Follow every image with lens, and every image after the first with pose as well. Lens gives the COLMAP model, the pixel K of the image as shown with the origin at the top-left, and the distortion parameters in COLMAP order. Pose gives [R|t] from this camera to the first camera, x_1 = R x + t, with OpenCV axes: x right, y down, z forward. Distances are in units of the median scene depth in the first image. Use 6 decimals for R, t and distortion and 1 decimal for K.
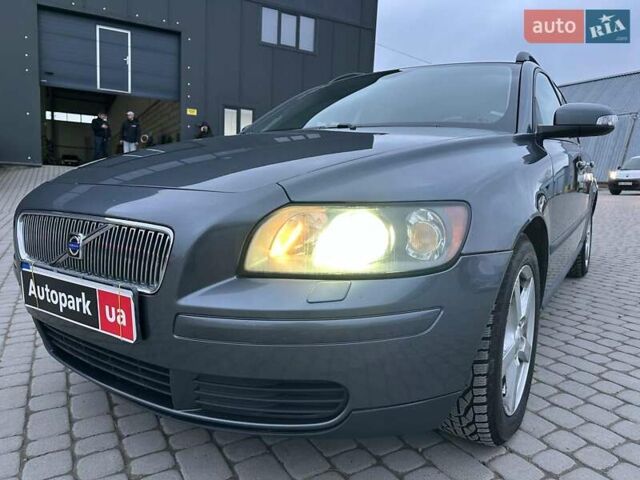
lens RADIAL K [[460.5, 0, 320.0], [0, 460.5, 240.0], [0, 0, 1]] dist [-0.002661, -0.006948]
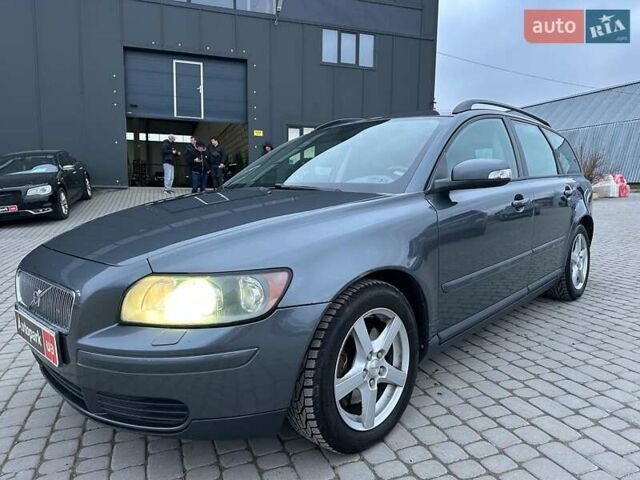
lens RADIAL K [[455.9, 0, 324.4], [0, 455.9, 233.8], [0, 0, 1]] dist [0.050233, -0.076271]
pose [[0.985816, -0.016622, -0.167002, 0.532270], [0.012286, 0.999561, -0.026963, -0.119096], [0.167377, 0.024529, 0.985588, -0.256400]]
